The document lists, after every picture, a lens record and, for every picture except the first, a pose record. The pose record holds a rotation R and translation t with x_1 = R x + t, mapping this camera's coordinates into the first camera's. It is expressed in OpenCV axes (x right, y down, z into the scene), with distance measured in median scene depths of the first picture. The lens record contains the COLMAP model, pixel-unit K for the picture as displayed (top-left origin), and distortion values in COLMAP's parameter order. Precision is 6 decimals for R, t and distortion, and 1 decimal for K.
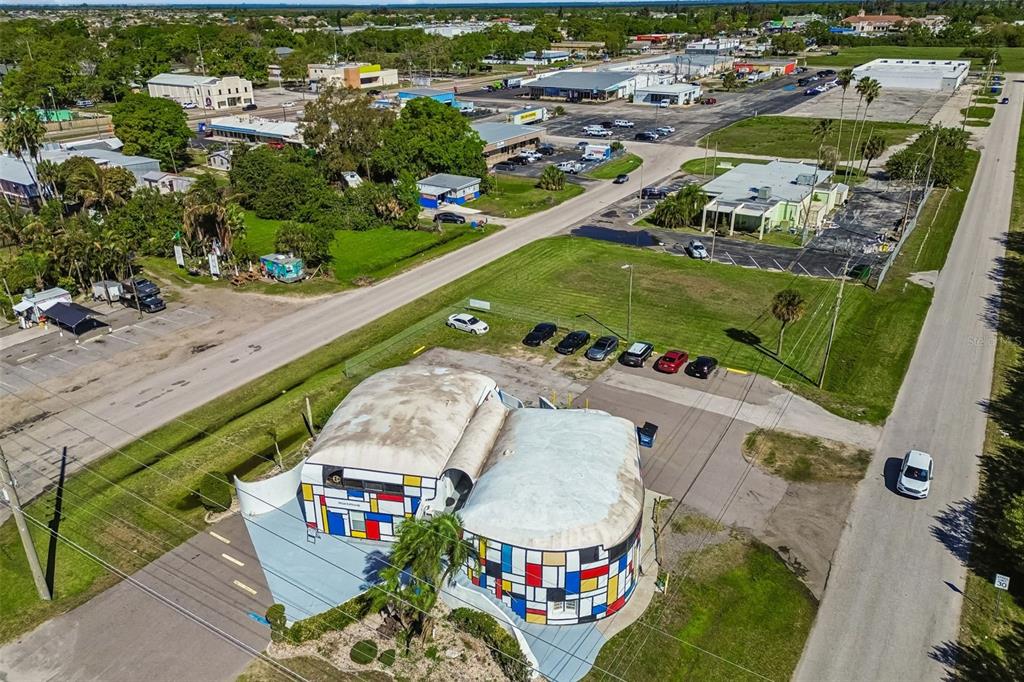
lens RADIAL K [[742.9, 0, 512.0], [0, 742.9, 341.0], [0, 0, 1]] dist [0.067986, -0.083838]
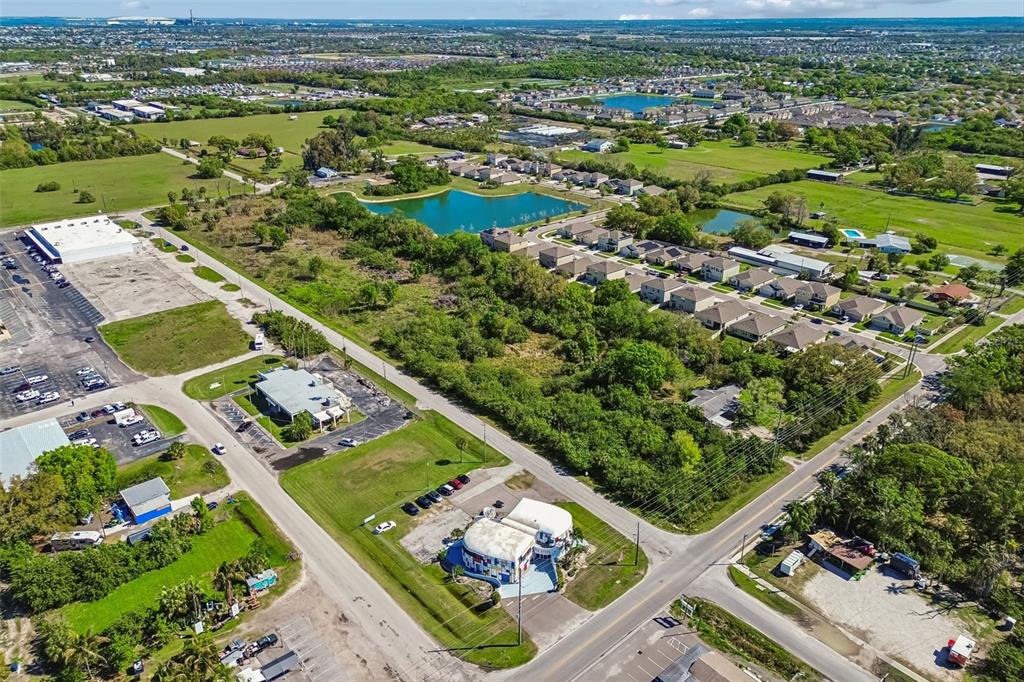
lens RADIAL K [[719.9, 0, 512.0], [0, 719.9, 341.0], [0, 0, 1]] dist [0.074800, -0.076405]
pose [[0.283089, -0.381636, 0.879895, -2.374434], [0.390478, 0.883807, 0.257704, -1.332043], [-0.876007, 0.270627, 0.399216, -0.452591]]
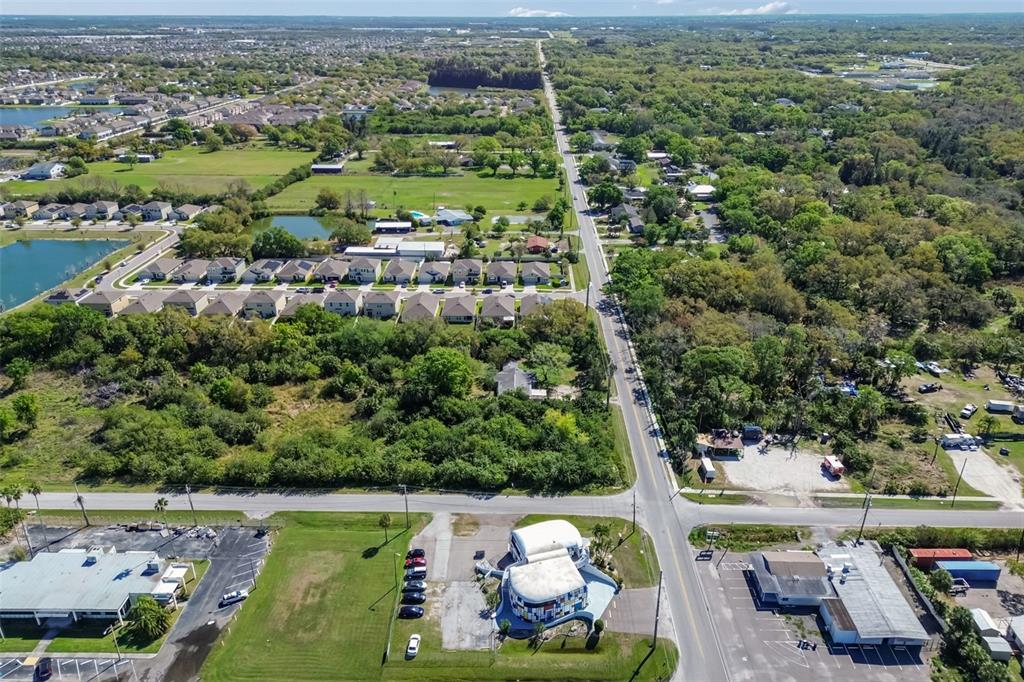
lens RADIAL K [[719.9, 0, 512.0], [0, 719.9, 341.0], [0, 0, 1]] dist [0.074800, -0.076405]
pose [[-0.517486, -0.341777, 0.784472, -1.910113], [0.355441, 0.748080, 0.560392, -2.146800], [-0.778376, 0.568828, -0.265640, 1.294388]]
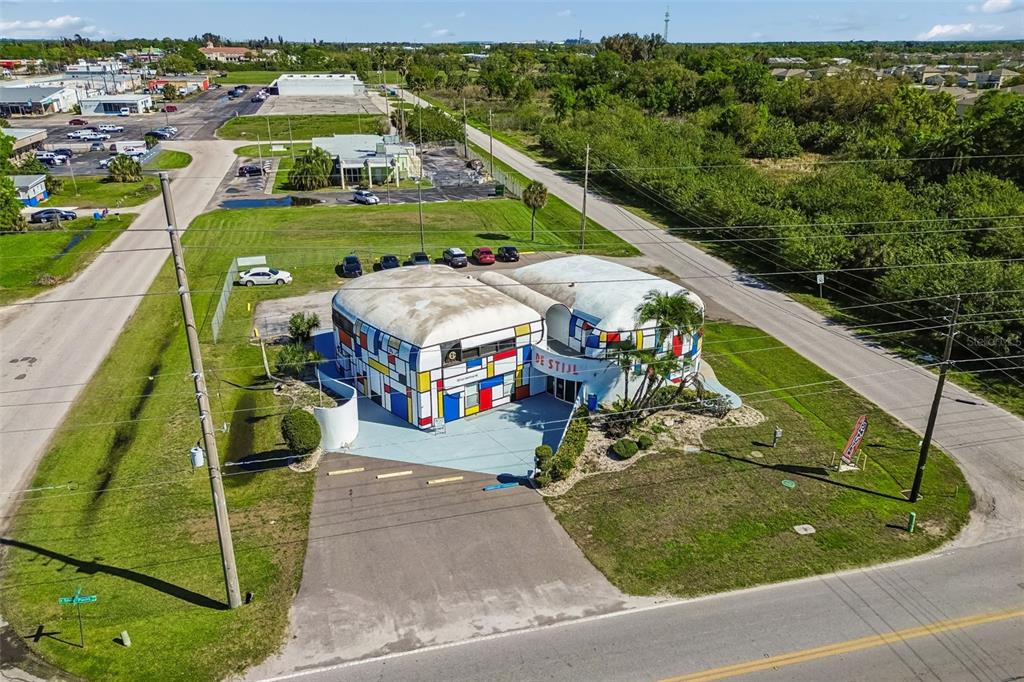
lens RADIAL K [[719.9, 0, 512.0], [0, 719.9, 341.0], [0, 0, 1]] dist [0.074800, -0.076405]
pose [[0.689090, -0.262582, 0.675430, -0.701458], [0.288141, 0.954479, 0.077098, 0.103800], [-0.664928, 0.141492, 0.733383, 0.240003]]
